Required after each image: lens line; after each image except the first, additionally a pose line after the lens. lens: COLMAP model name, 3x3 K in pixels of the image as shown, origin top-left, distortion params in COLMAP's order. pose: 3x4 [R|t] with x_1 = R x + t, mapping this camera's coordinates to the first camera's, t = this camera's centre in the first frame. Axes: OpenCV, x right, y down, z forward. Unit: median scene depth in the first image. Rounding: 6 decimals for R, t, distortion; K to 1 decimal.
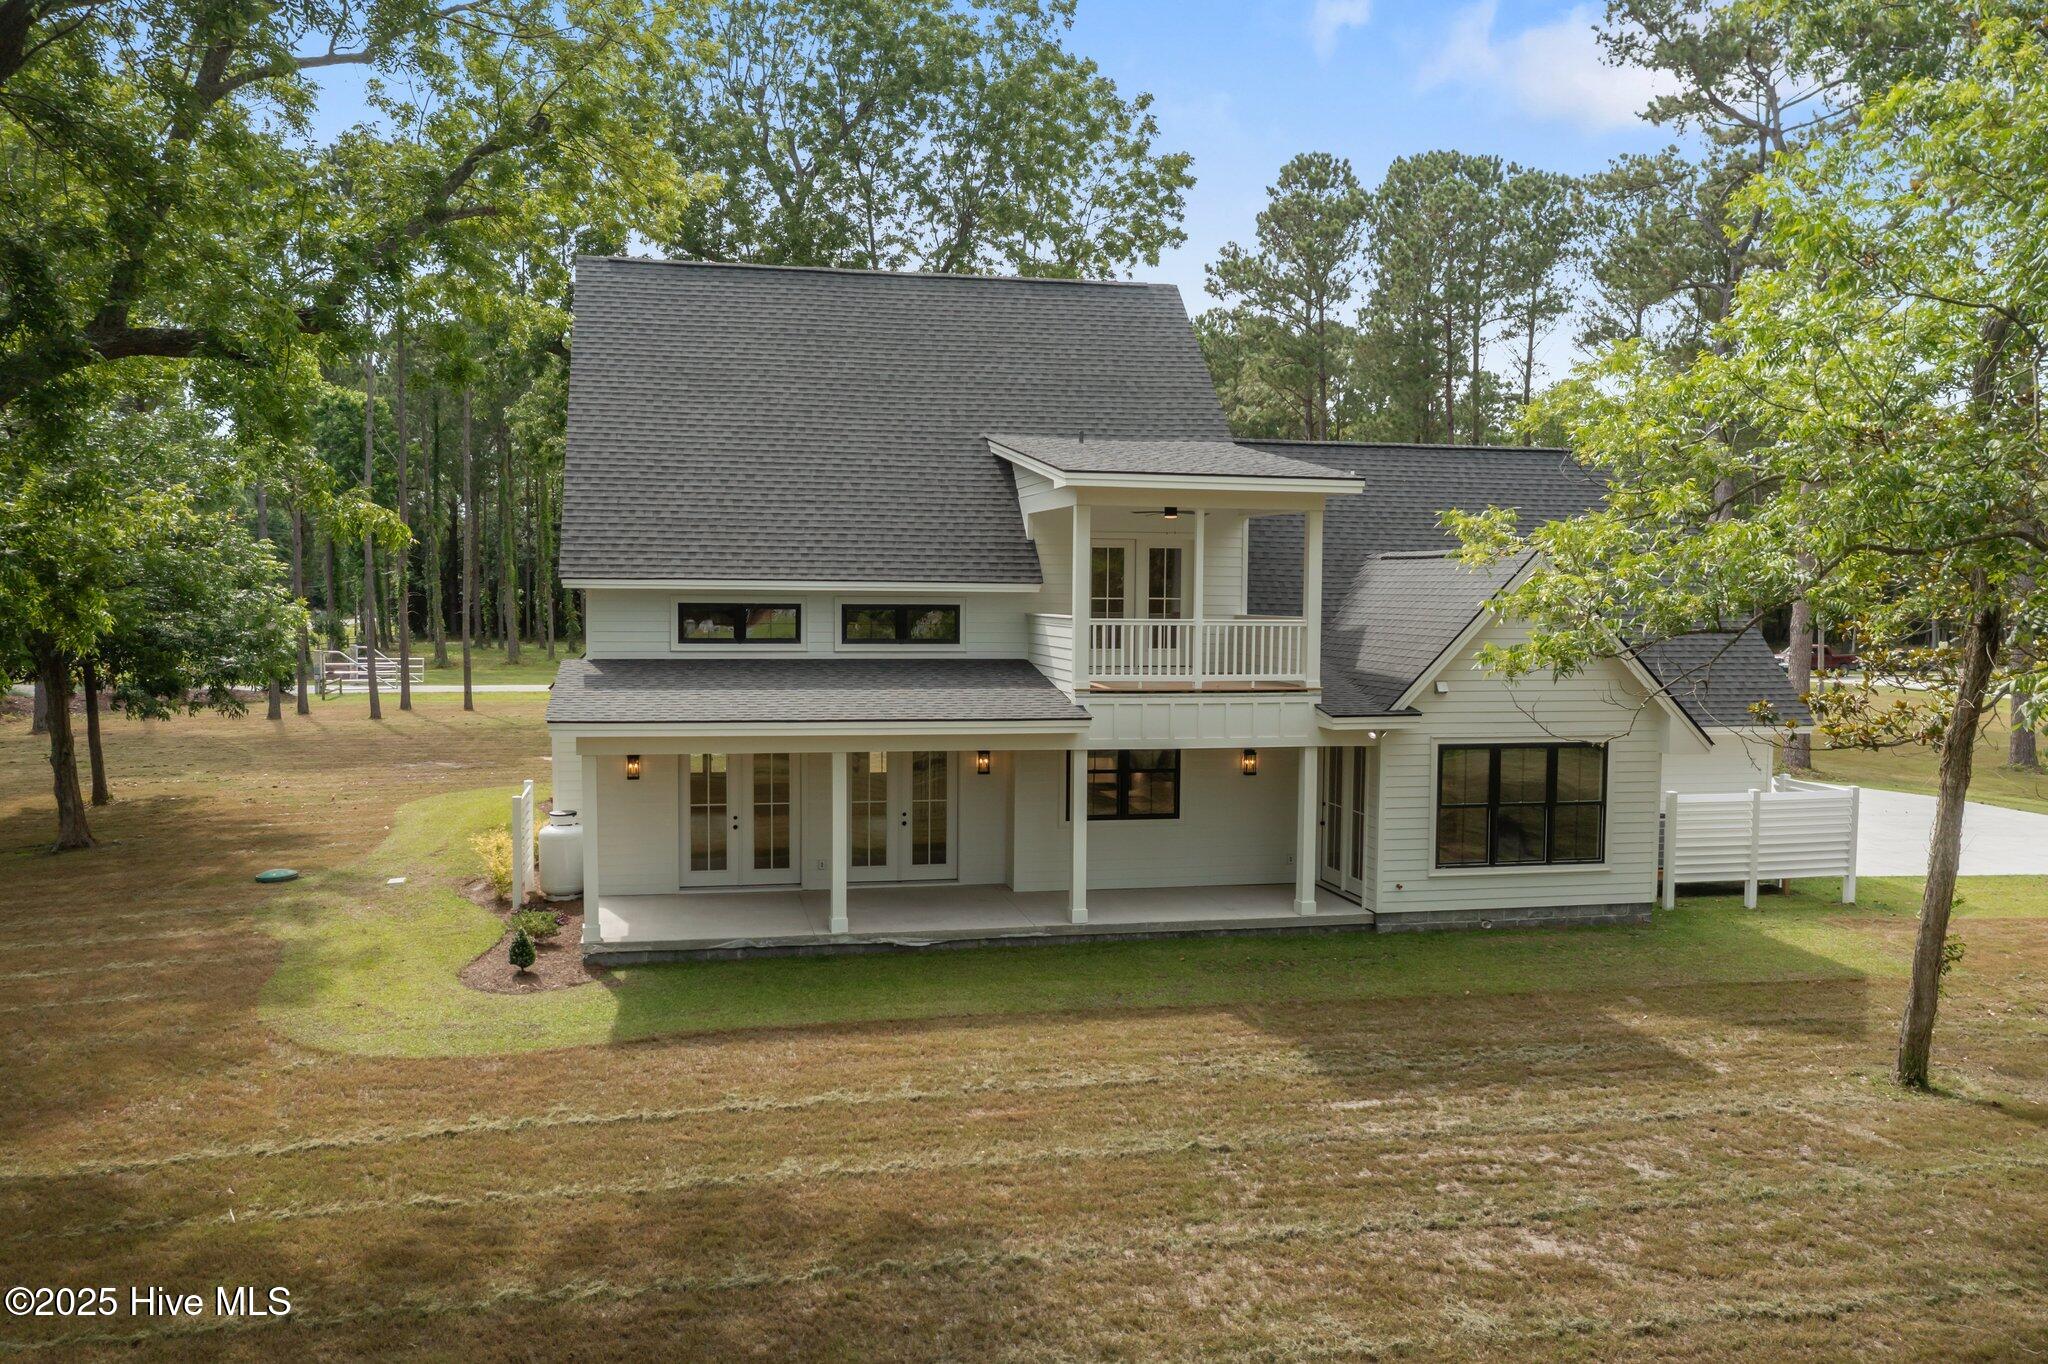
lens RADIAL K [[1664.9, 0, 1025.4], [0, 1664.9, 684.4], [0, 0, 1]] dist [0.000083, 0.001001]
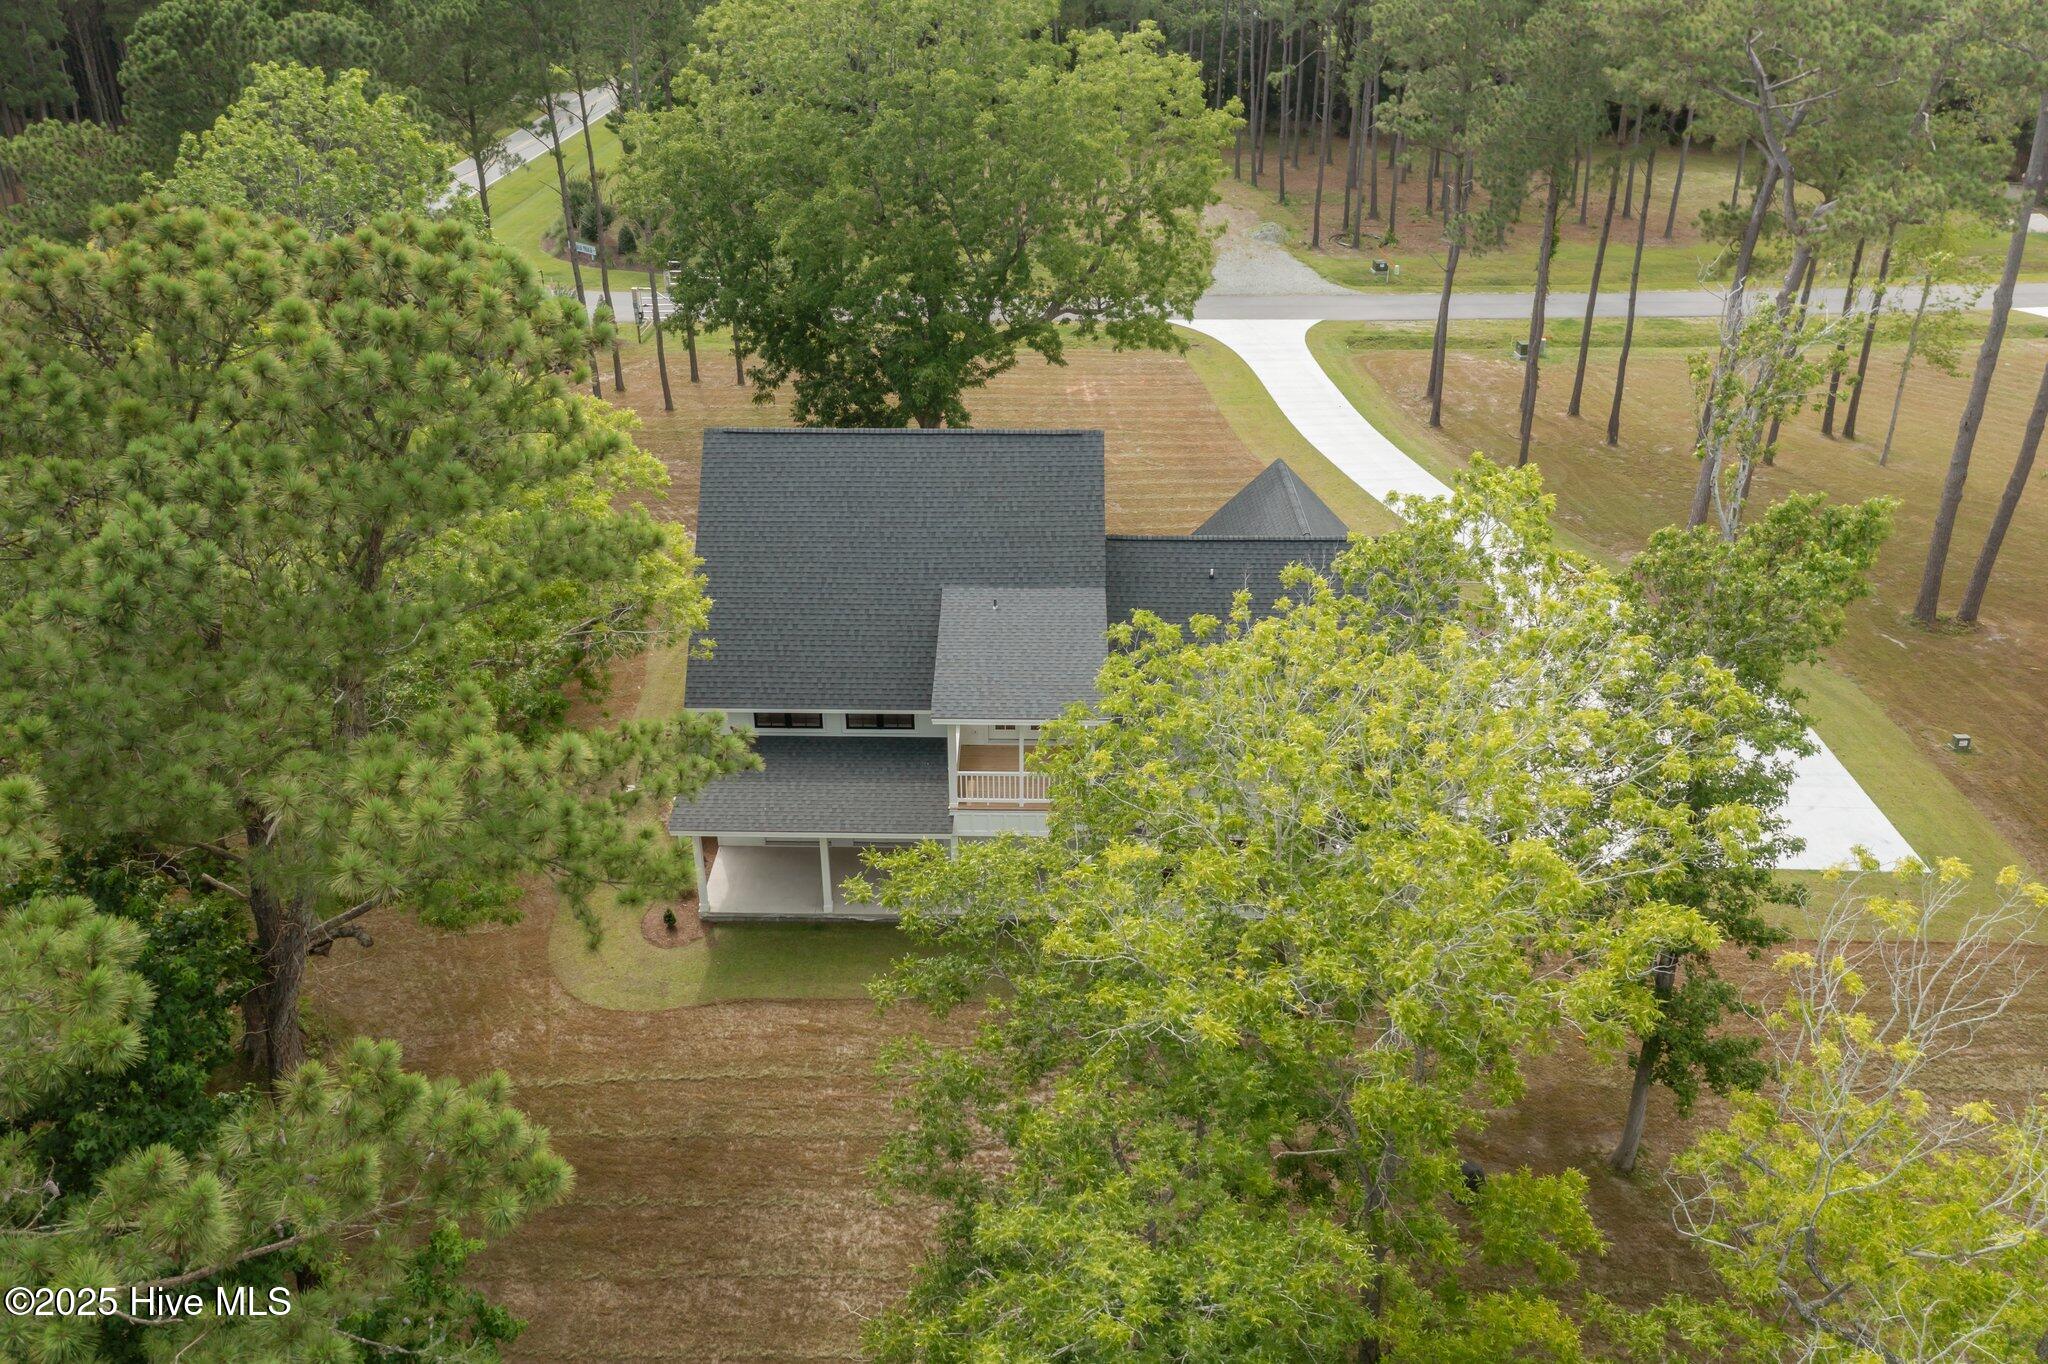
lens RADIAL K [[1671.2, 0, 1021.9], [0, 1671.2, 682.6], [0, 0, 1]] dist [-0.050061, 0.003719]
pose [[0.974620, 0.094989, -0.202714, 0.611923], [-0.006074, 0.916403, 0.400211, -1.124404], [0.223783, -0.388822, 0.893722, -0.737120]]
